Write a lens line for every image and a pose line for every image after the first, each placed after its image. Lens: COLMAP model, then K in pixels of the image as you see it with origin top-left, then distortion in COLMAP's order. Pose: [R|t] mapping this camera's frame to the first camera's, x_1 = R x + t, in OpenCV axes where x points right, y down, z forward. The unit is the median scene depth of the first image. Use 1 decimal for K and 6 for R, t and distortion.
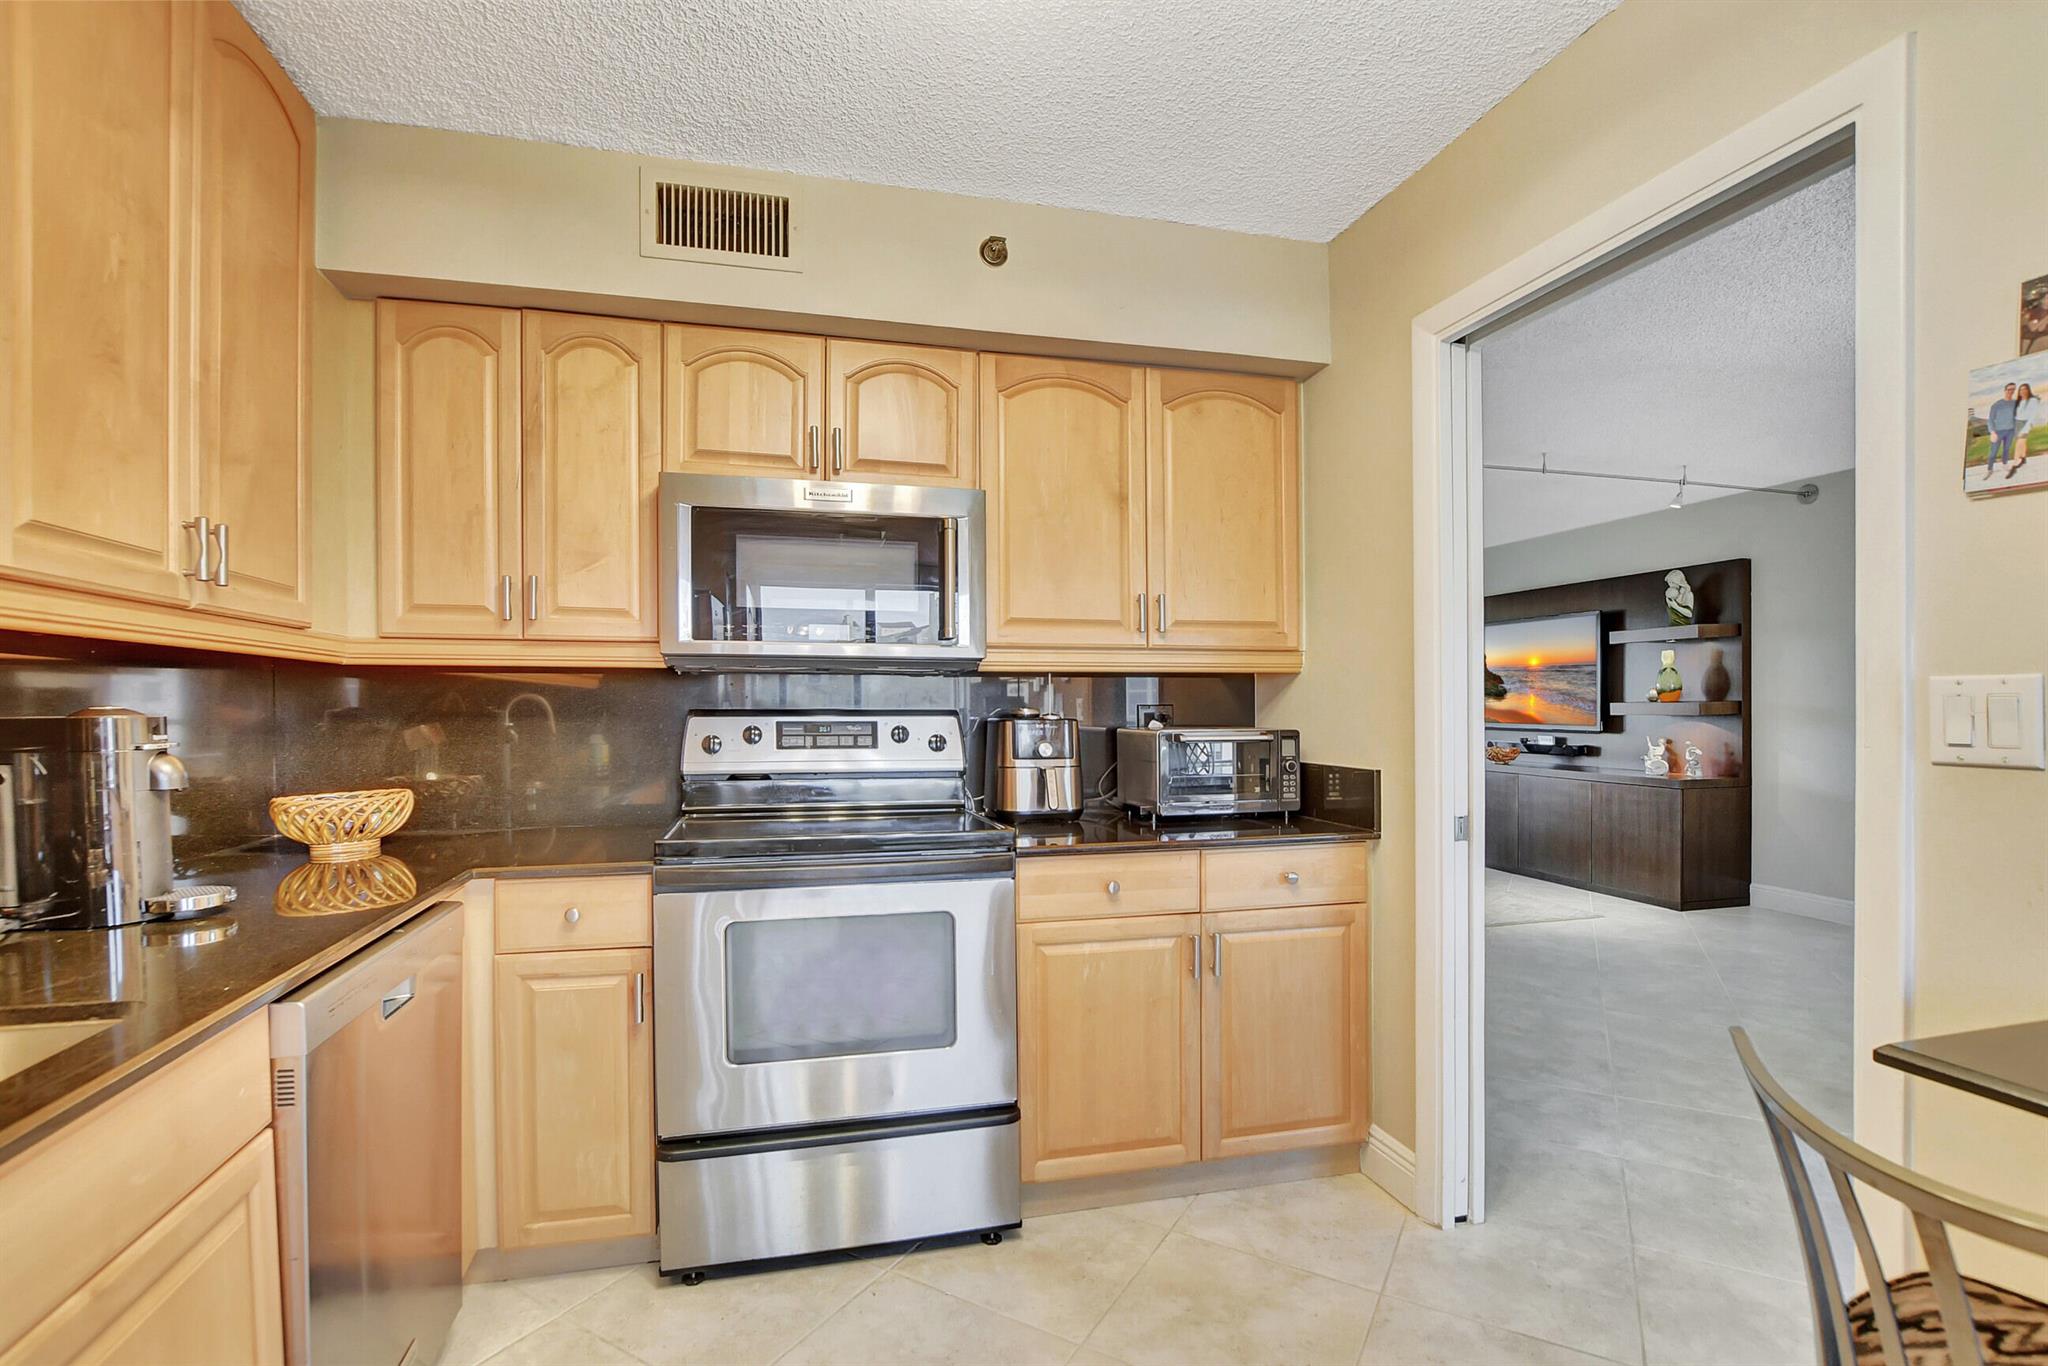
lens RADIAL K [[978.0, 0, 997.5], [0, 978.0, 705.1], [0, 0, 1]] dist [-0.010857, 0.000010]
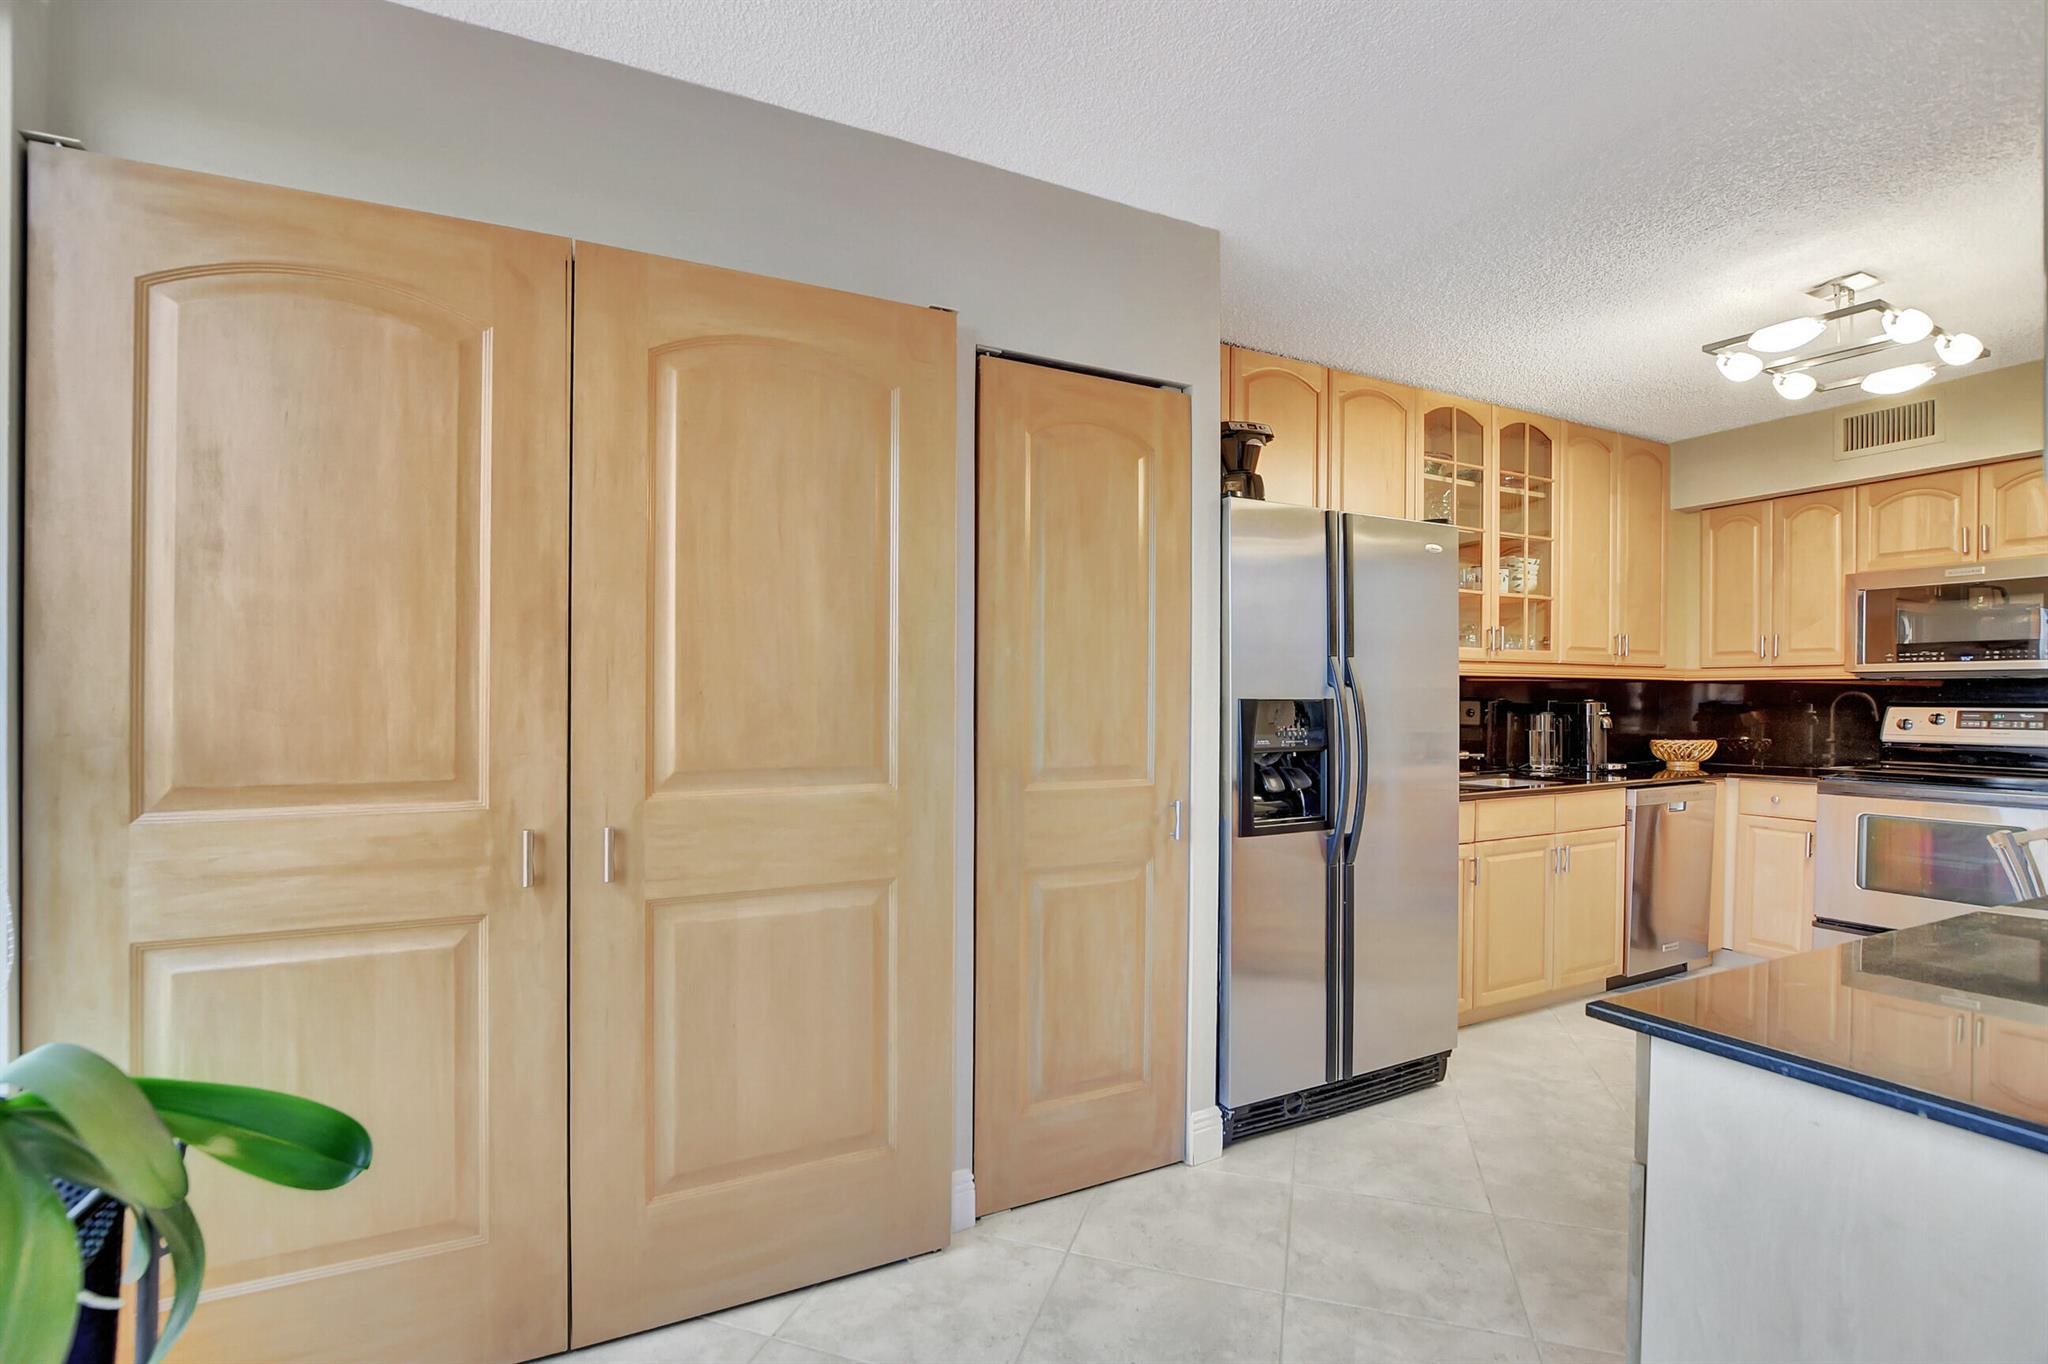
lens RADIAL K [[925.7, 0, 1015.1], [0, 925.7, 700.2], [0, 0, 1]] dist [-0.030813, 0.004225]
pose [[0.234855, 0.008800, -0.971991, 0.830884], [0.002277, 0.999951, 0.009603, -0.017702], [0.972028, -0.004469, 0.234824, -0.818578]]
